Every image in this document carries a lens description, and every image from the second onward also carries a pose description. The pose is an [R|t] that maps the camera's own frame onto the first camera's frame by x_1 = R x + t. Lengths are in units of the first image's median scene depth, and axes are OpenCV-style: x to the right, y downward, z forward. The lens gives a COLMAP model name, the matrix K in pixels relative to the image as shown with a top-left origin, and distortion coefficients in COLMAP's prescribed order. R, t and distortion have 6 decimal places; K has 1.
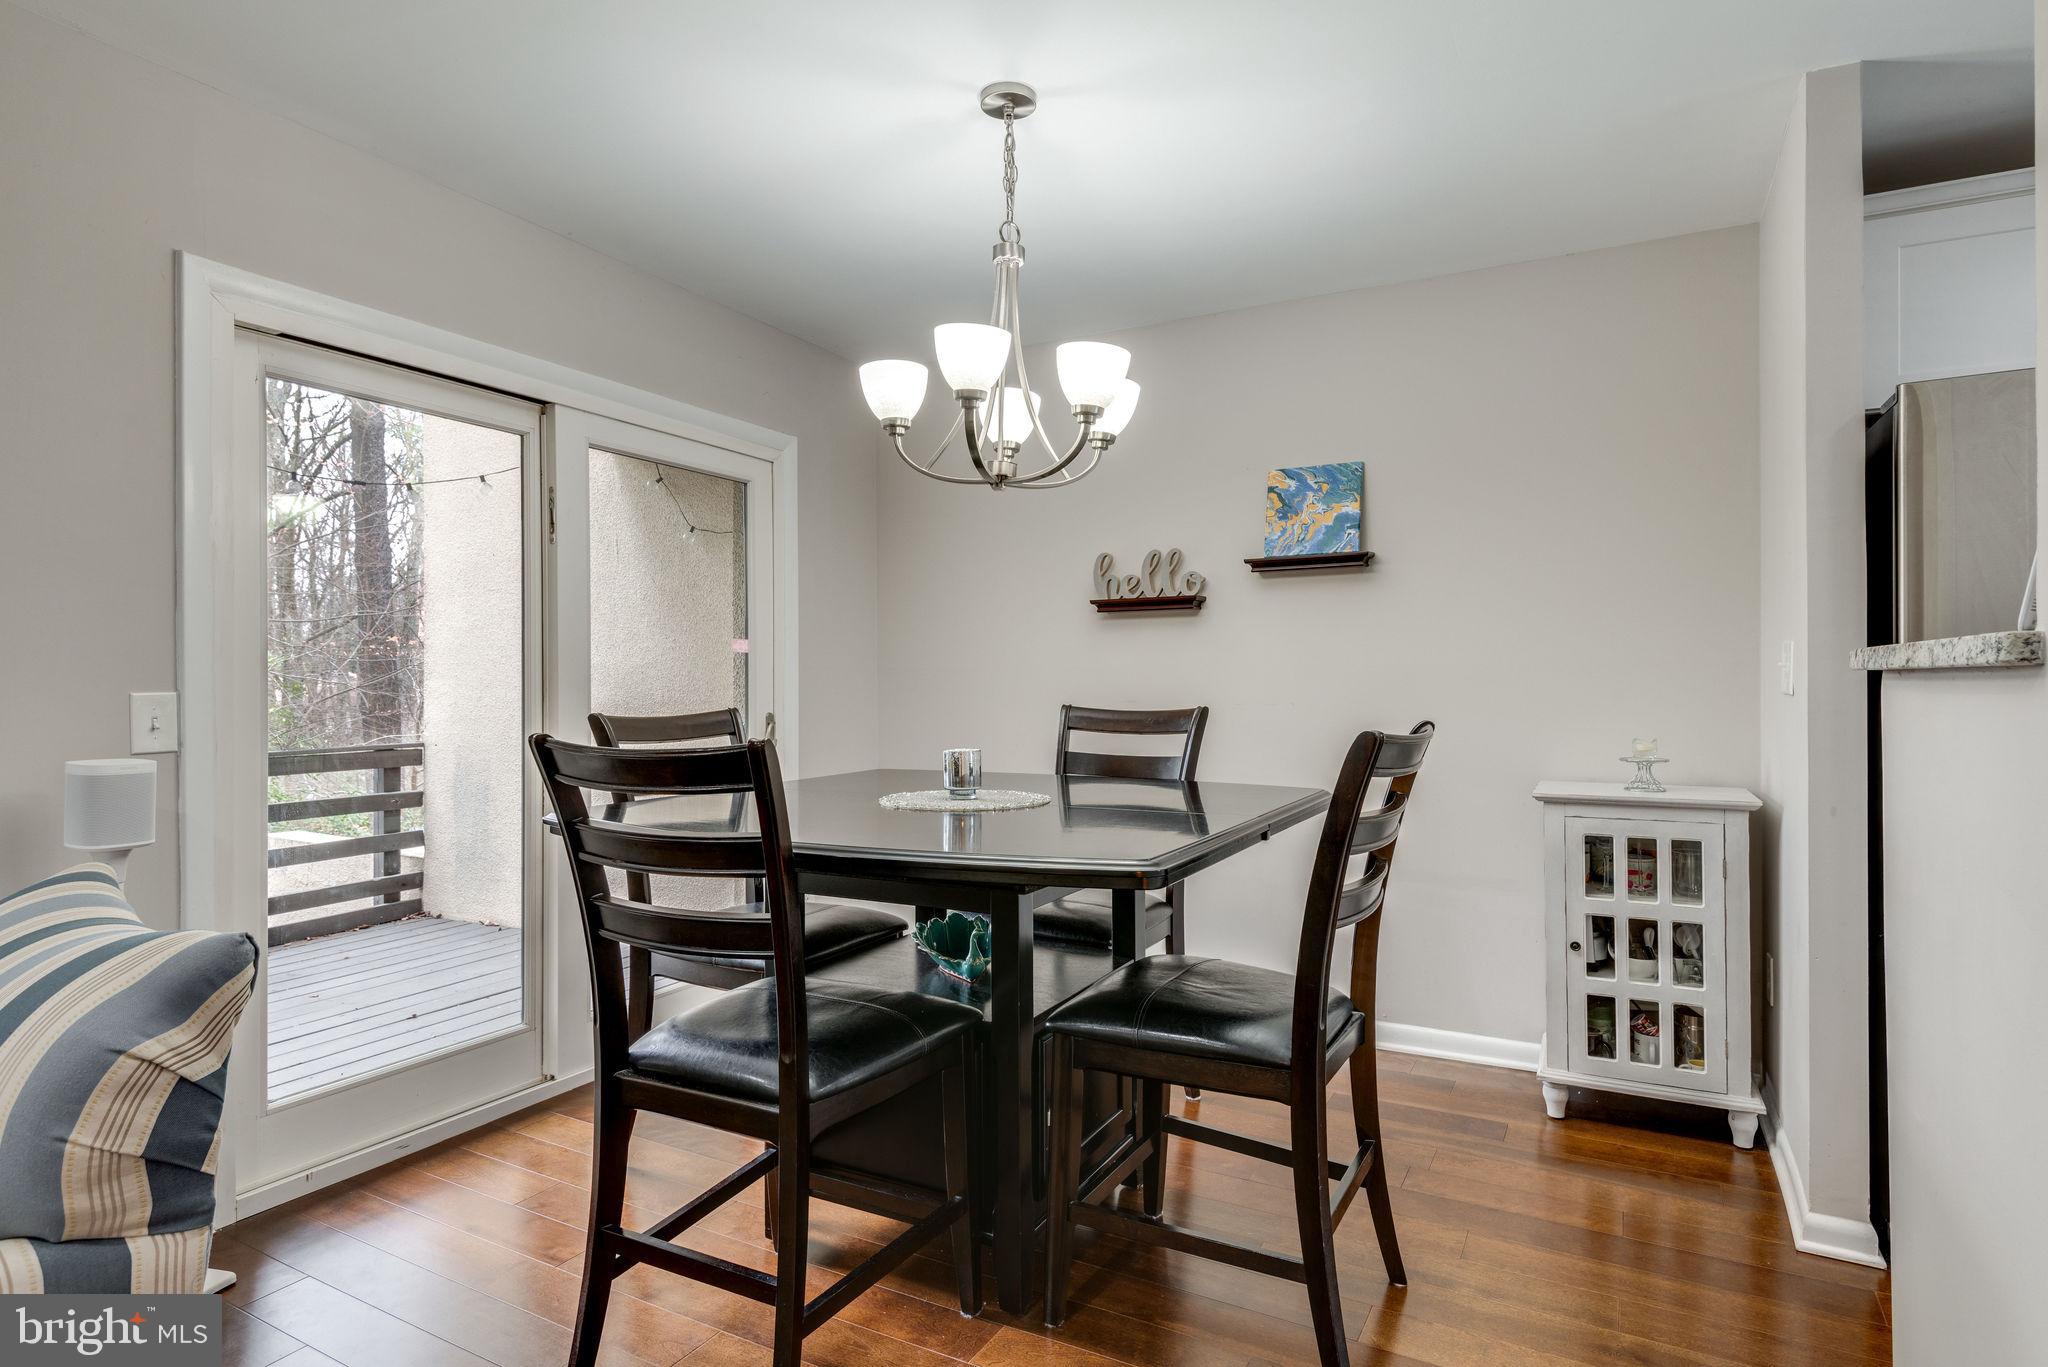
lens RADIAL K [[1098.7, 0, 1039.3], [0, 1098.7, 682.6], [0, 0, 1]] dist [0.037463, -0.027213]
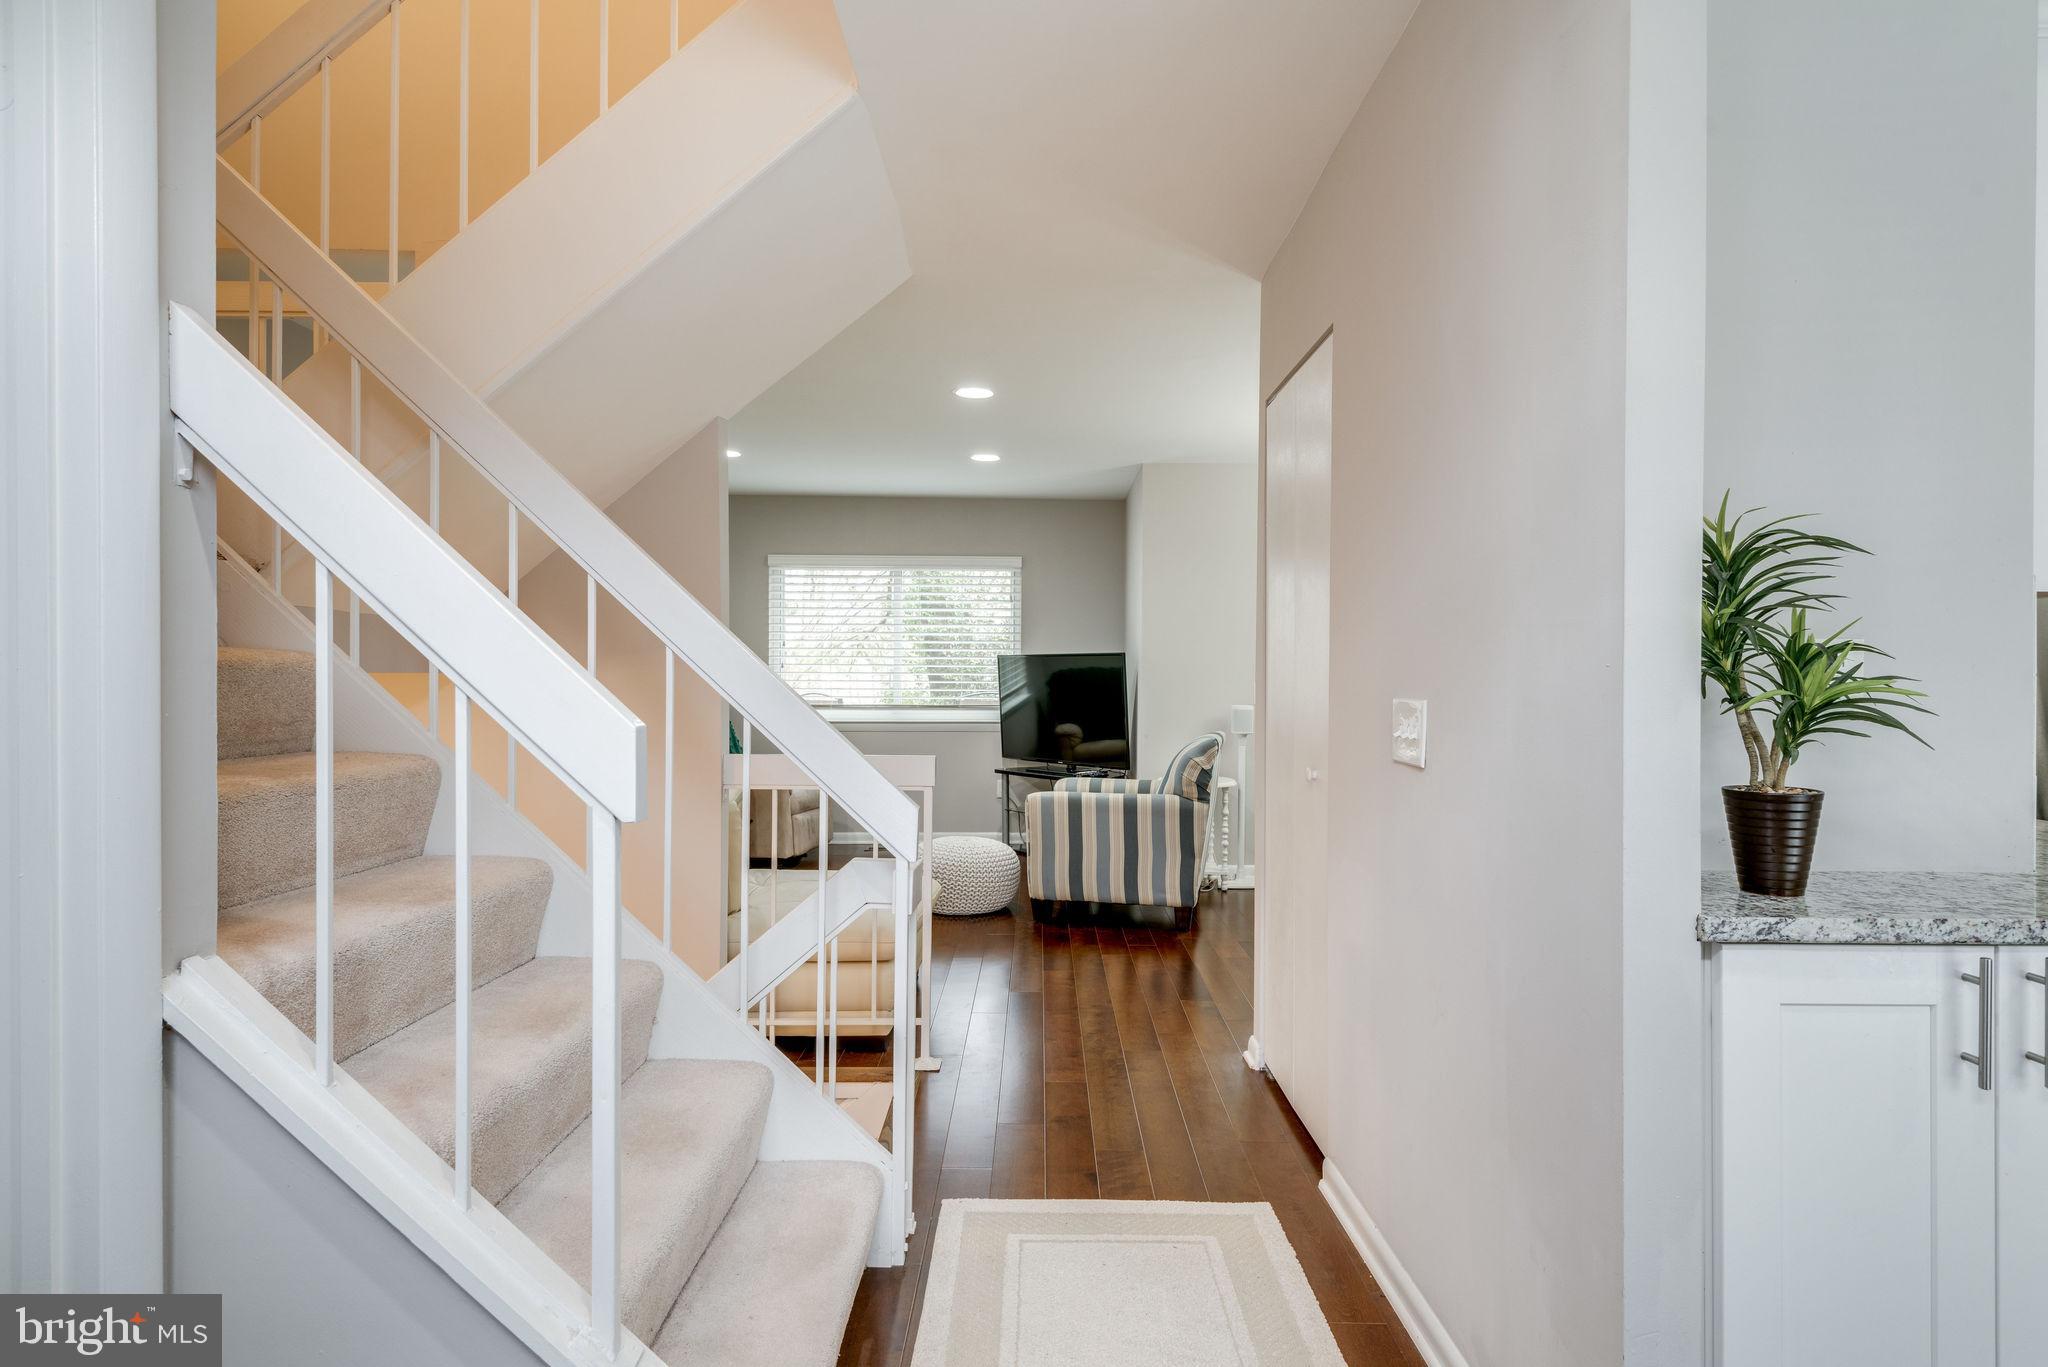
lens RADIAL K [[1098.7, 0, 1039.3], [0, 1098.7, 682.6], [0, 0, 1]] dist [0.037463, -0.027213]
pose [[0.470483, 0.004287, -0.882398, 1.335637], [-0.003962, 0.999988, 0.002746, -0.000091], [0.882400, 0.002204, 0.470495, -0.788865]]
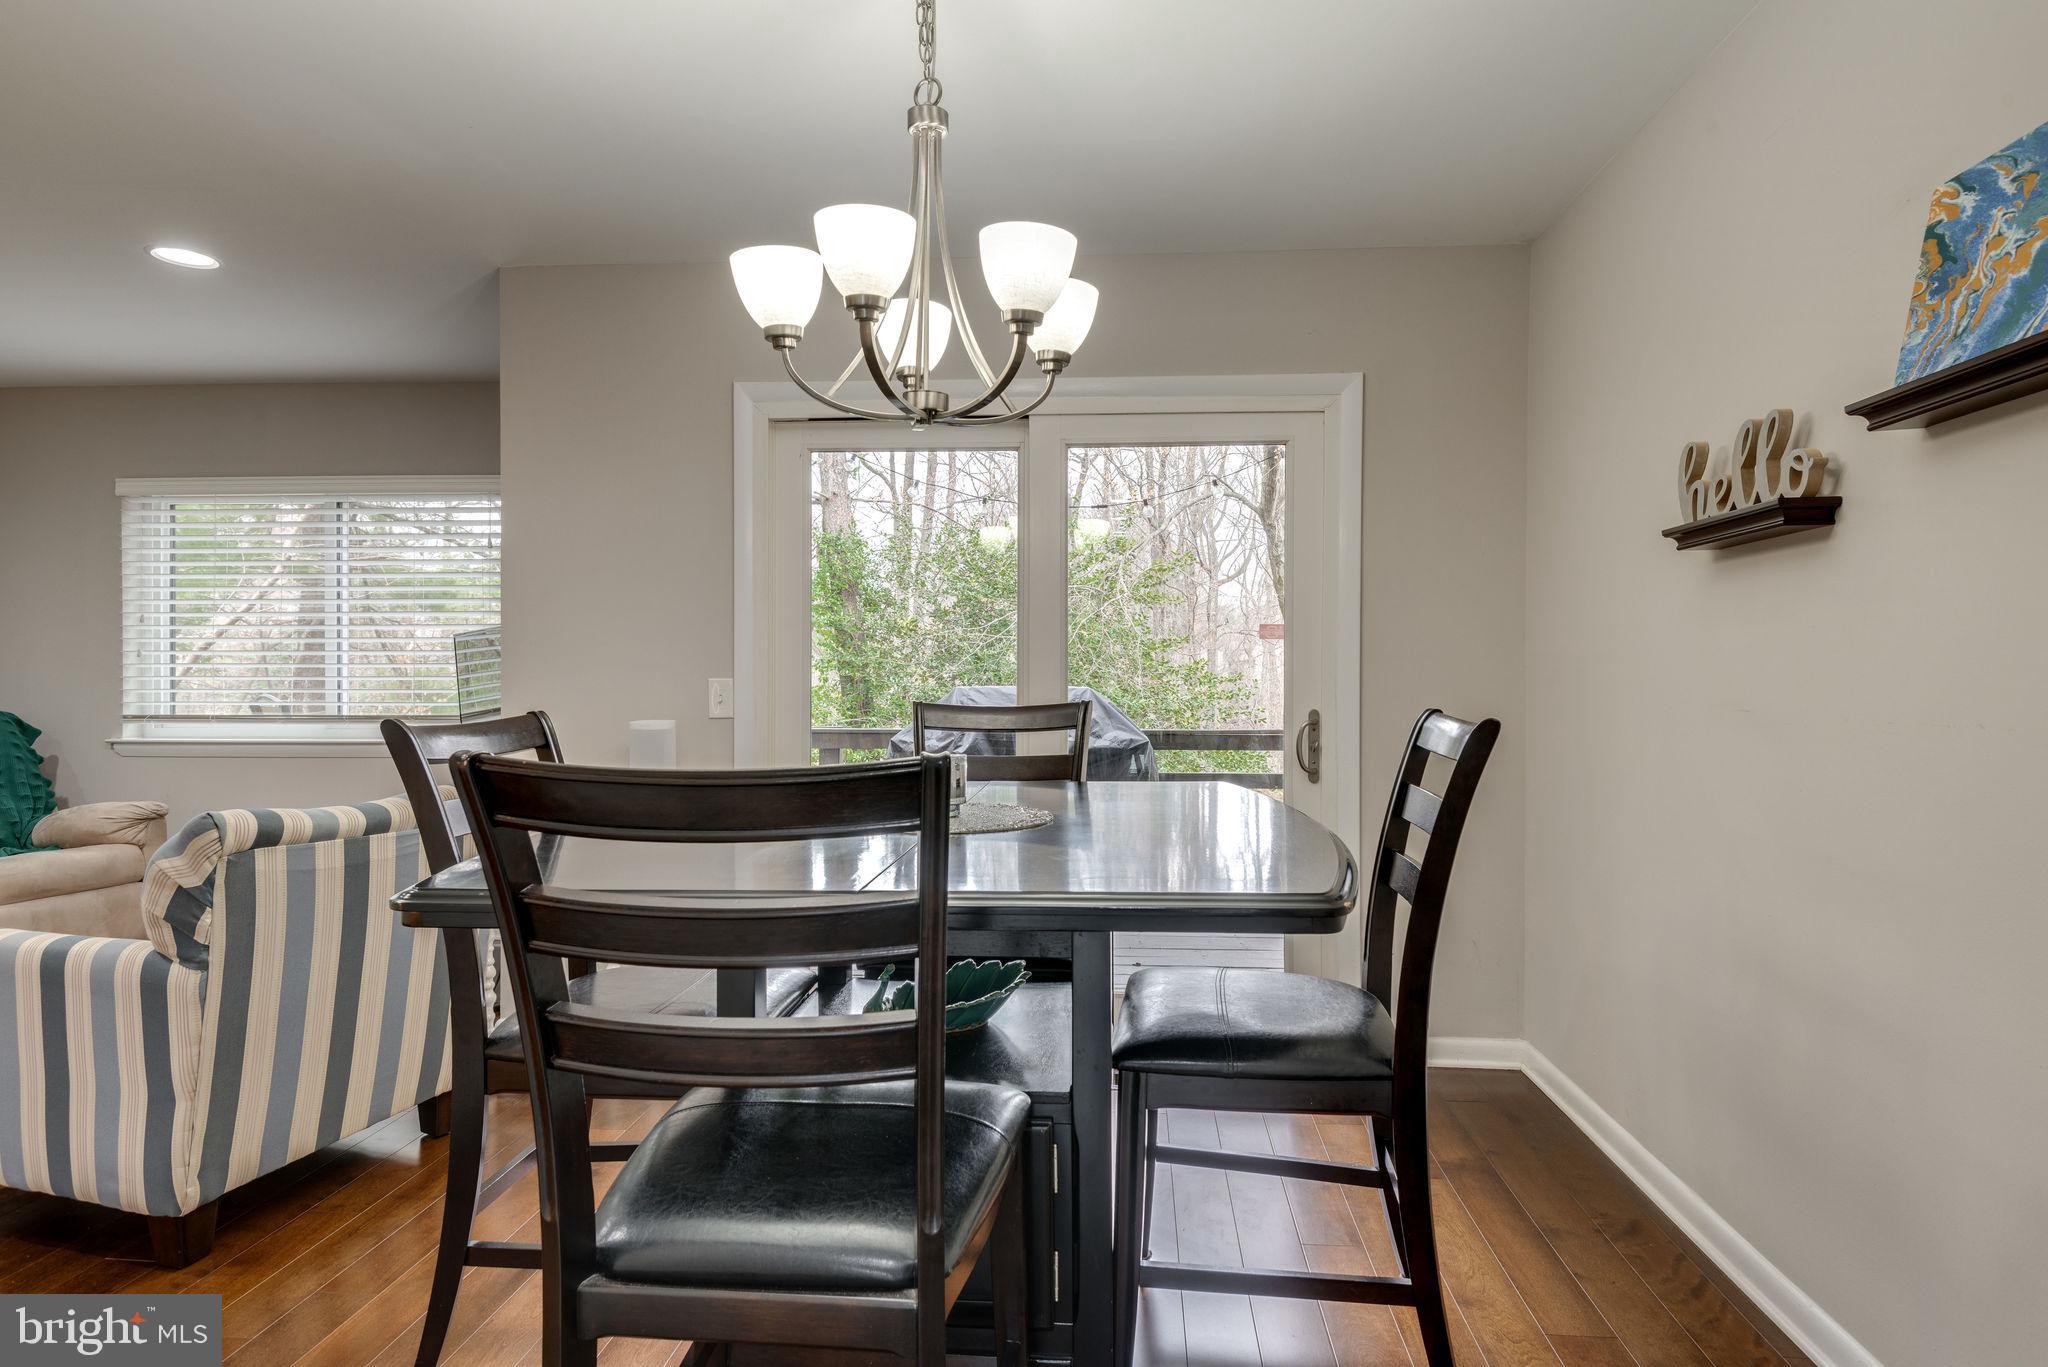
lens RADIAL K [[1078.8, 0, 1055.7], [0, 1078.8, 682.5], [0, 0, 1]] dist [0.033590, -0.023411]
pose [[0.408874, 0.004963, -0.912577, 0.692623], [-0.000055, 0.999985, 0.005413, 0.004304], [0.912591, -0.002163, 0.408868, 0.742700]]
